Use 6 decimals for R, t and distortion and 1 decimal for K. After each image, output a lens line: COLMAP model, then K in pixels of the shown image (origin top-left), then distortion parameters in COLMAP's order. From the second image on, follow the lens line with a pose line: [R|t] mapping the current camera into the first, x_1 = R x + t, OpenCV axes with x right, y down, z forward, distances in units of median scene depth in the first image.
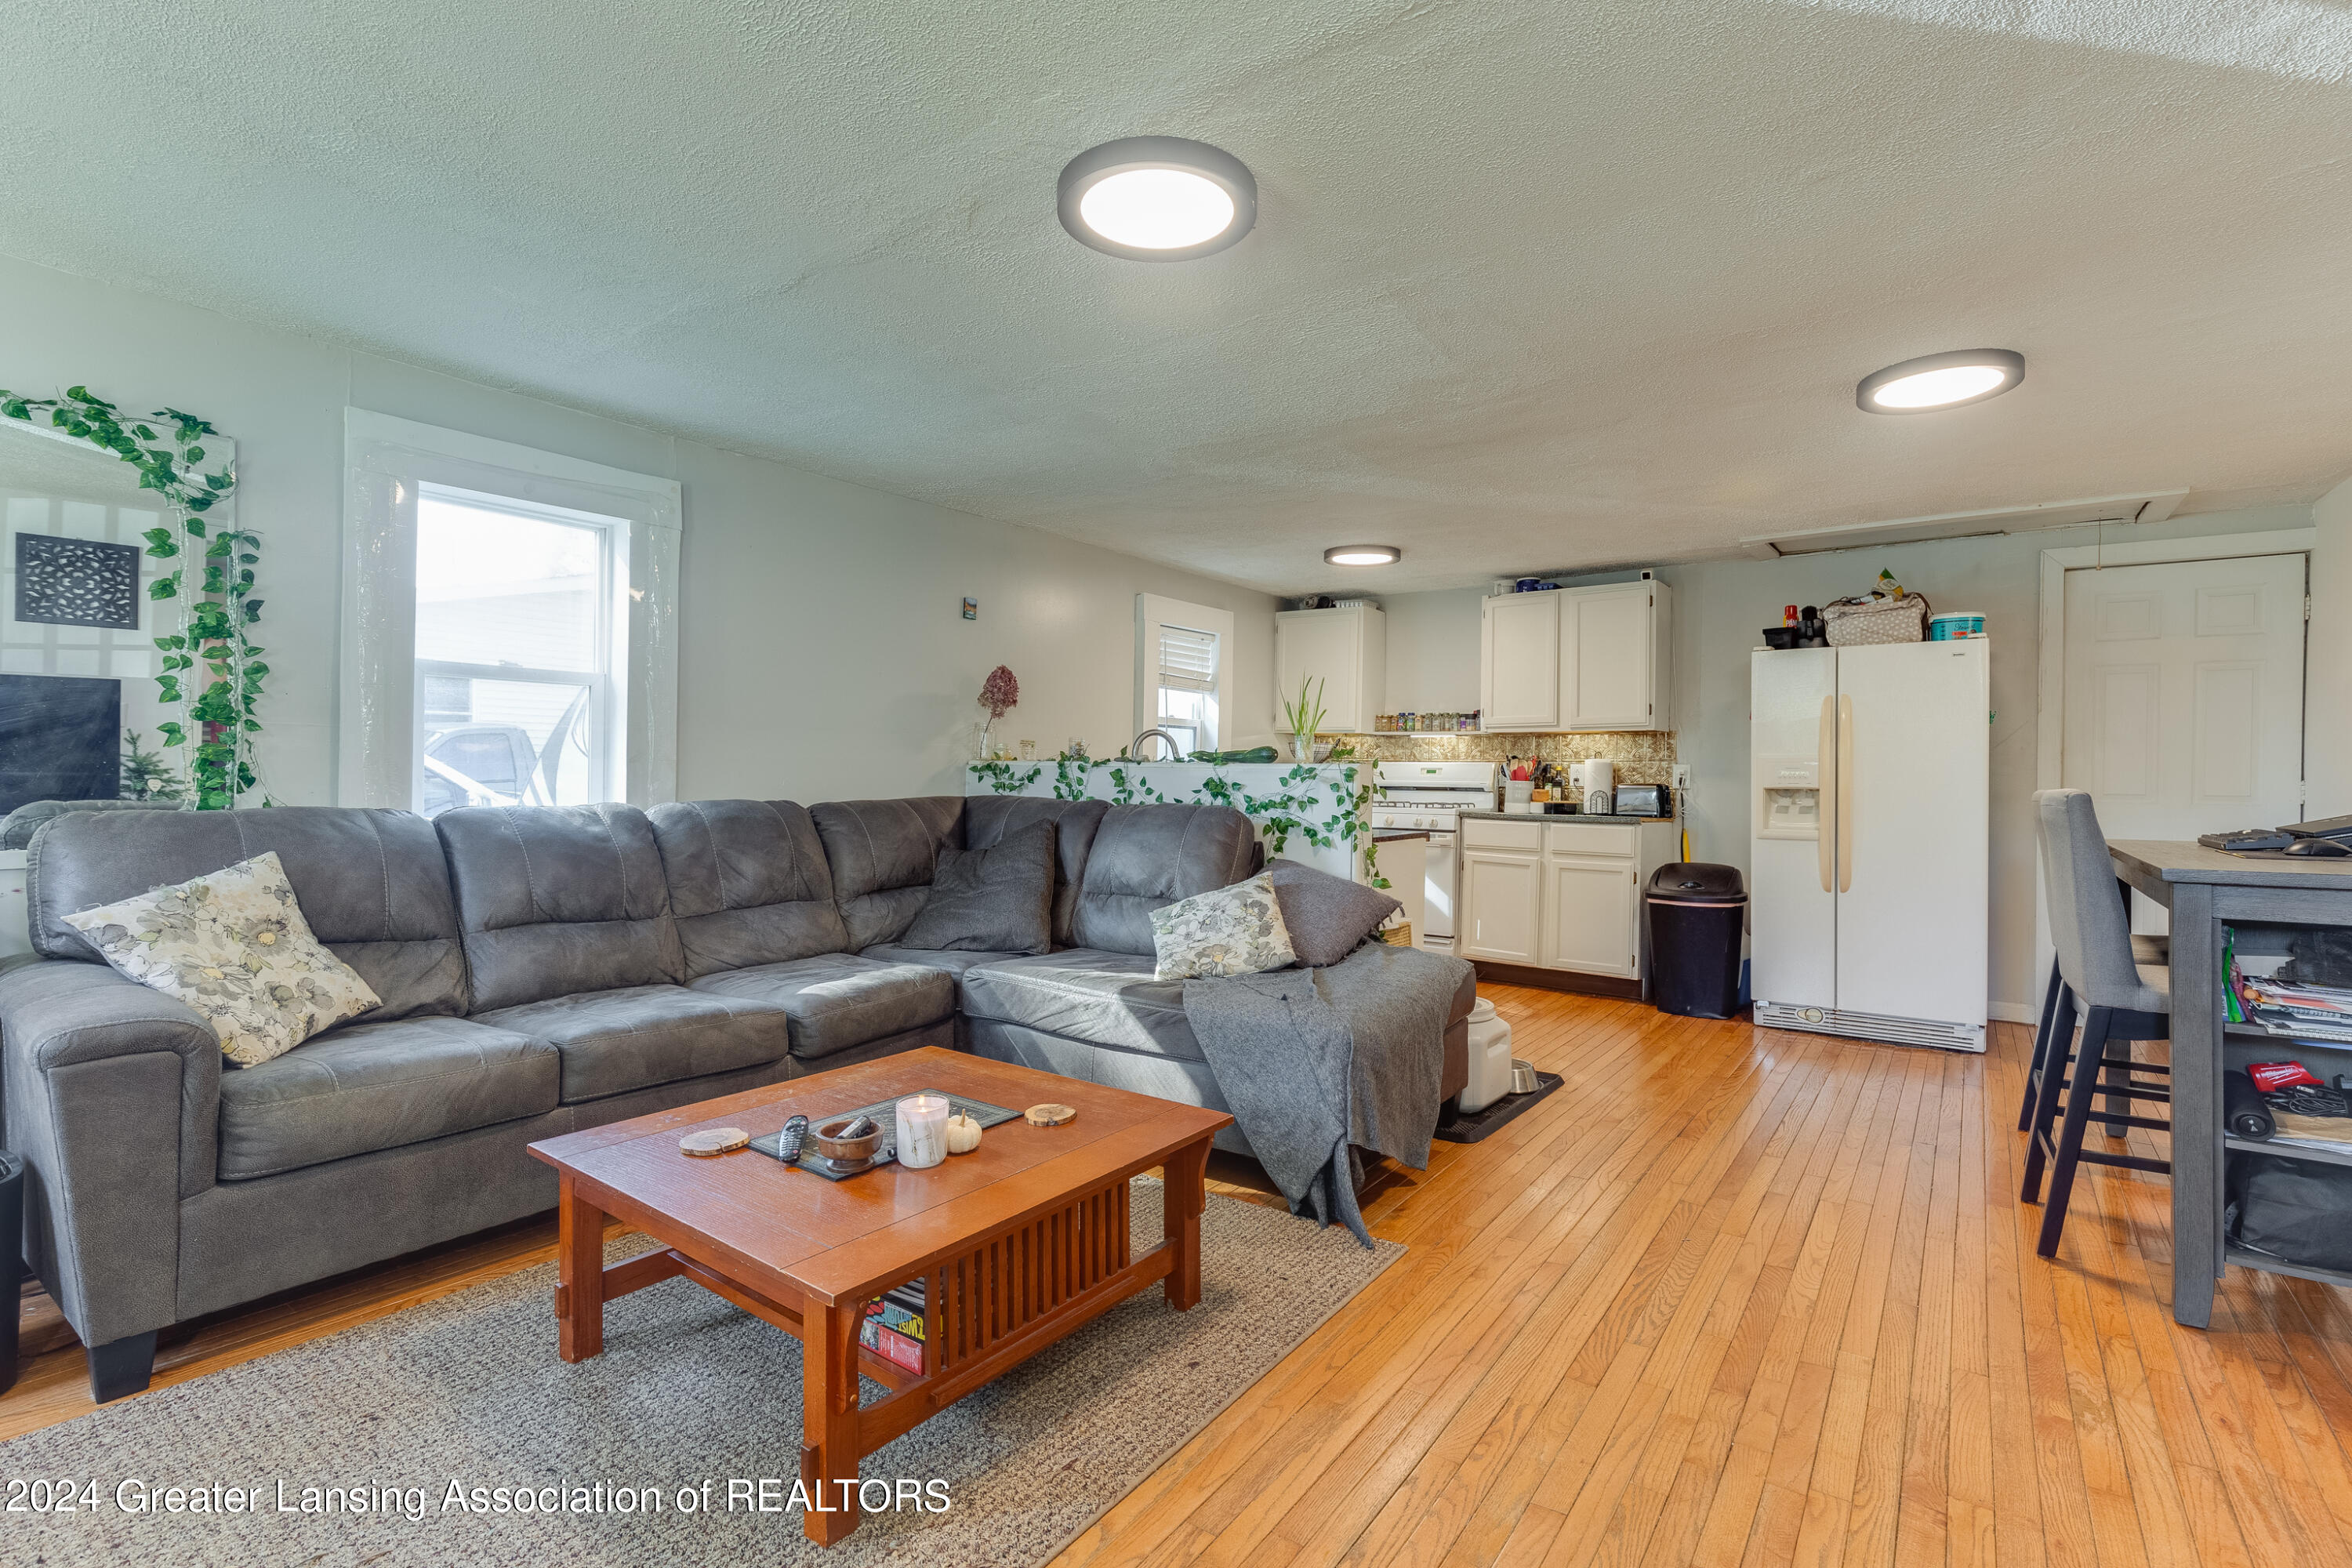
lens RADIAL K [[1097.8, 0, 1174.1], [0, 1097.8, 779.6], [0, 0, 1]] dist [-0.001424, -0.000480]
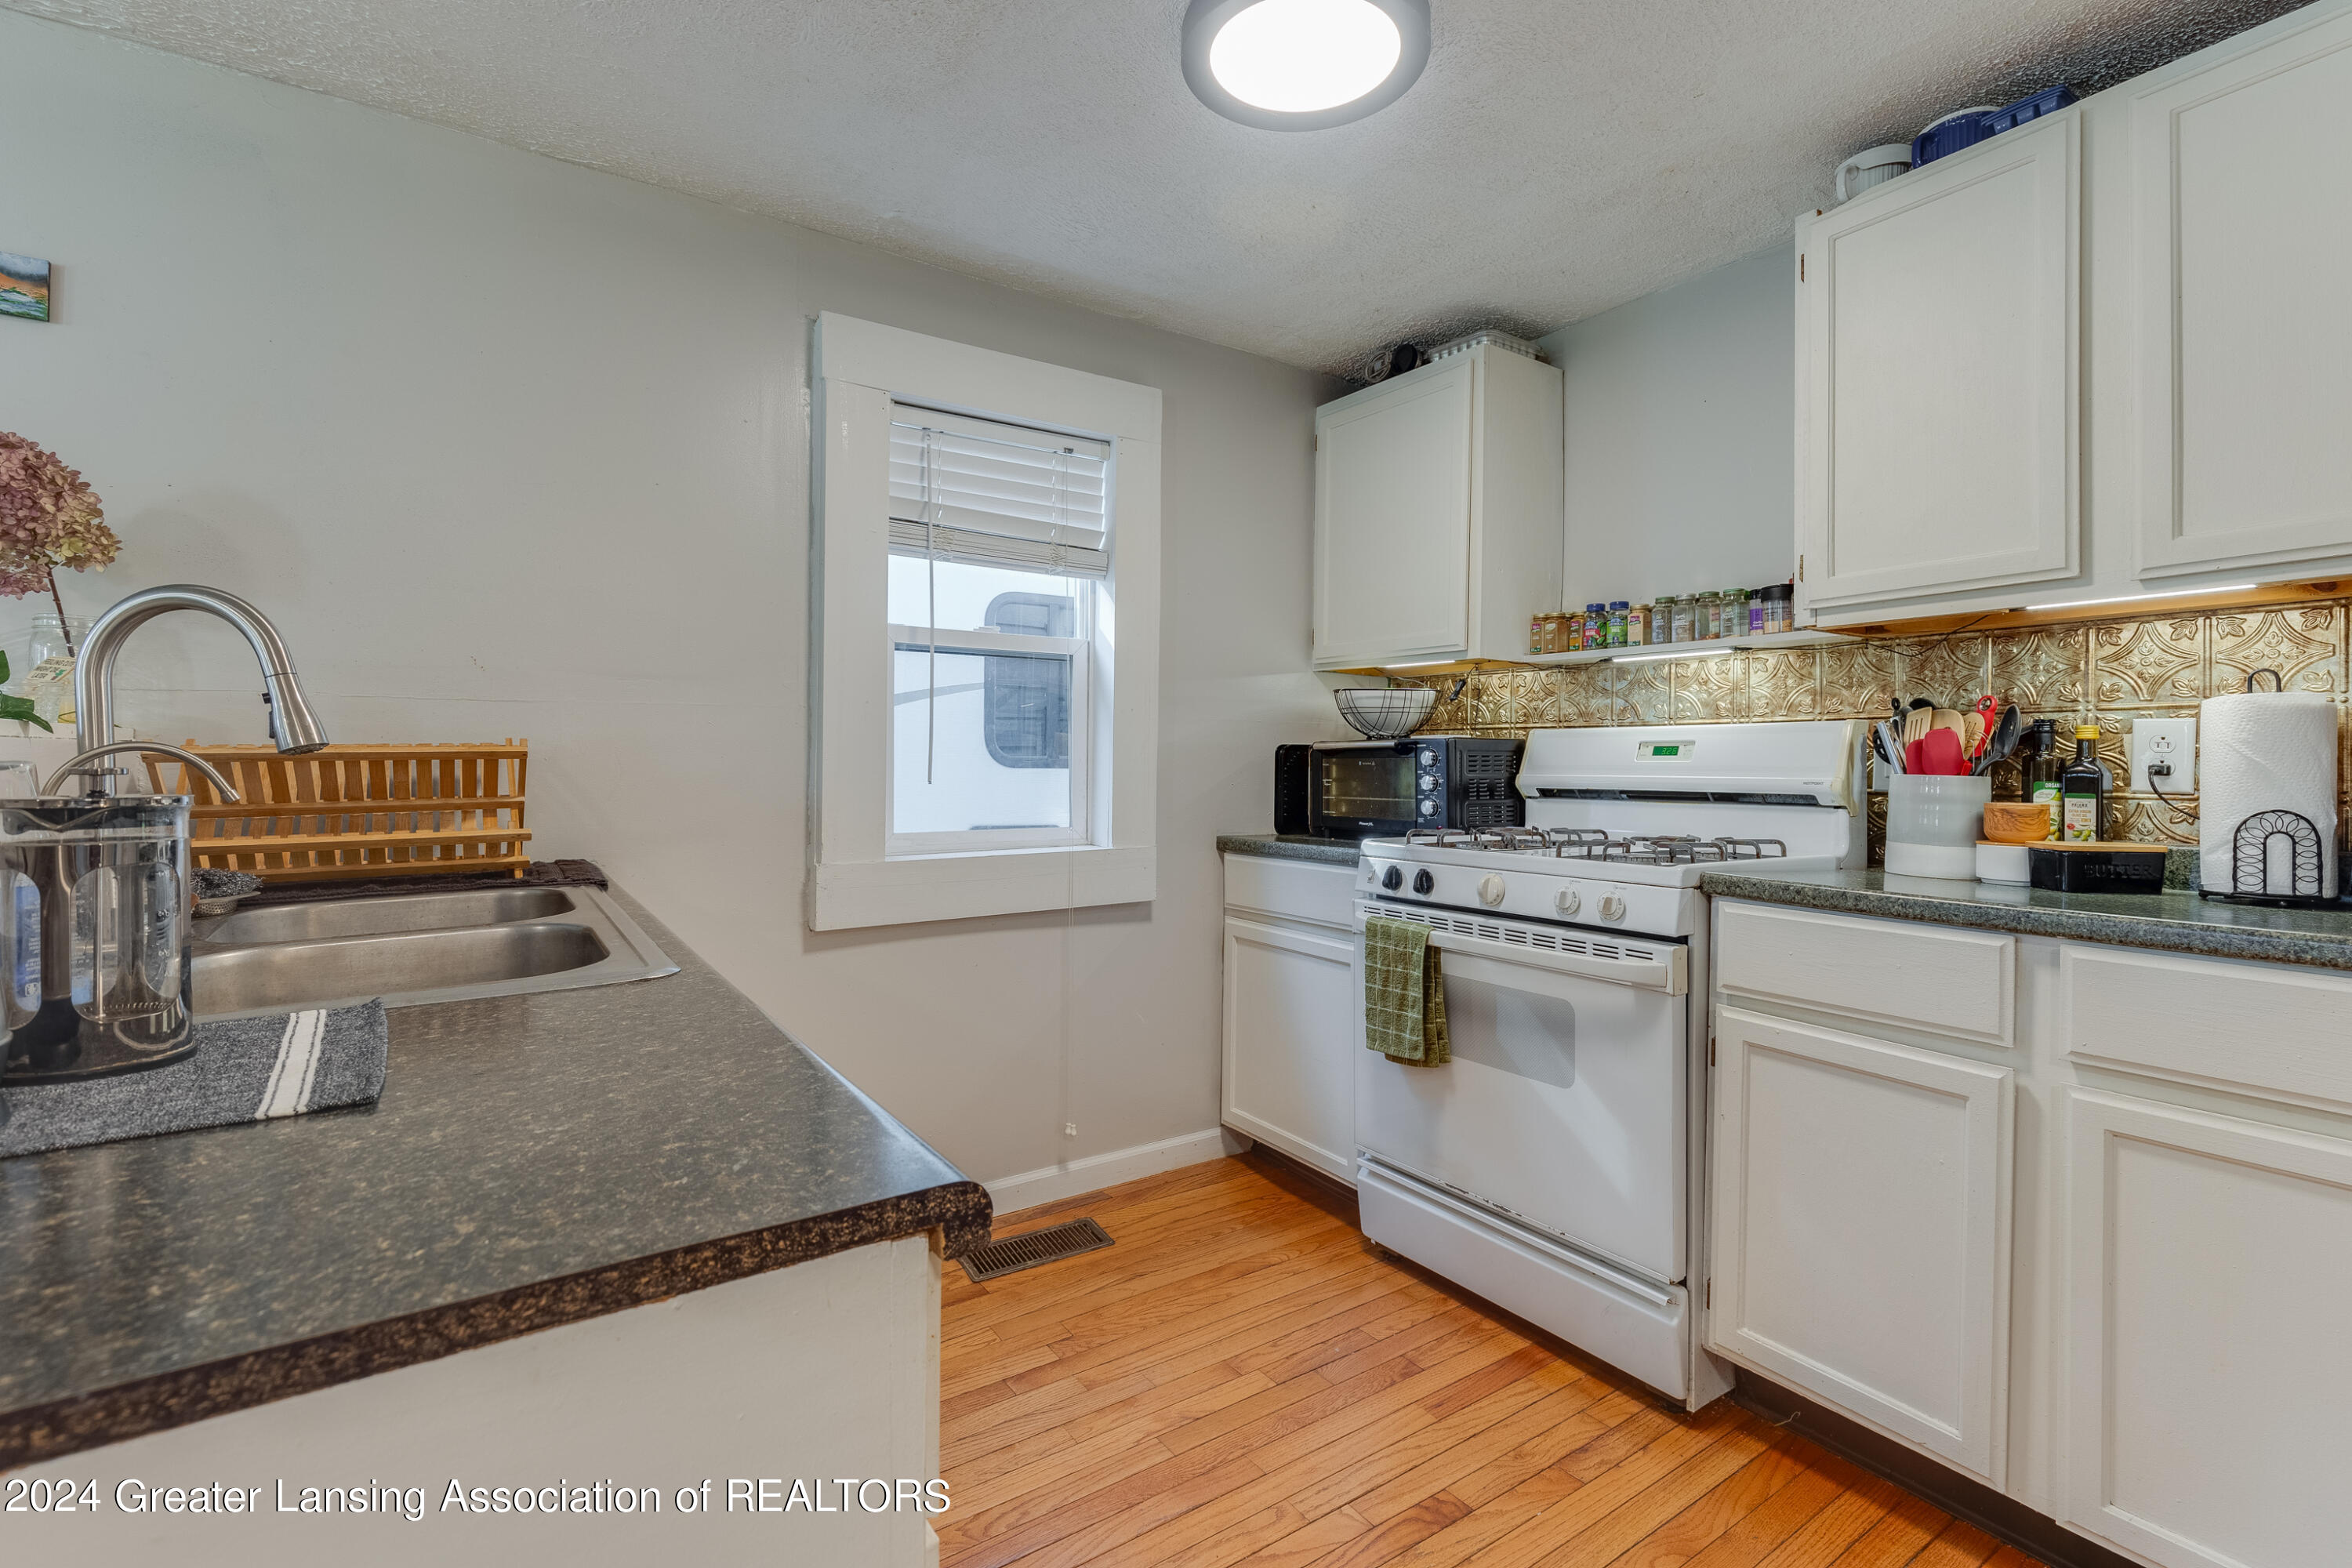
lens RADIAL K [[1097.8, 0, 1169.9], [0, 1097.8, 764.1], [0, 0, 1]] dist [-0.001424, -0.000480]
pose [[0.942276, -0.008757, -0.334722, 0.211432], [0.007005, 0.999955, -0.006440, -0.001495], [0.334763, 0.003723, 0.942295, 0.624750]]
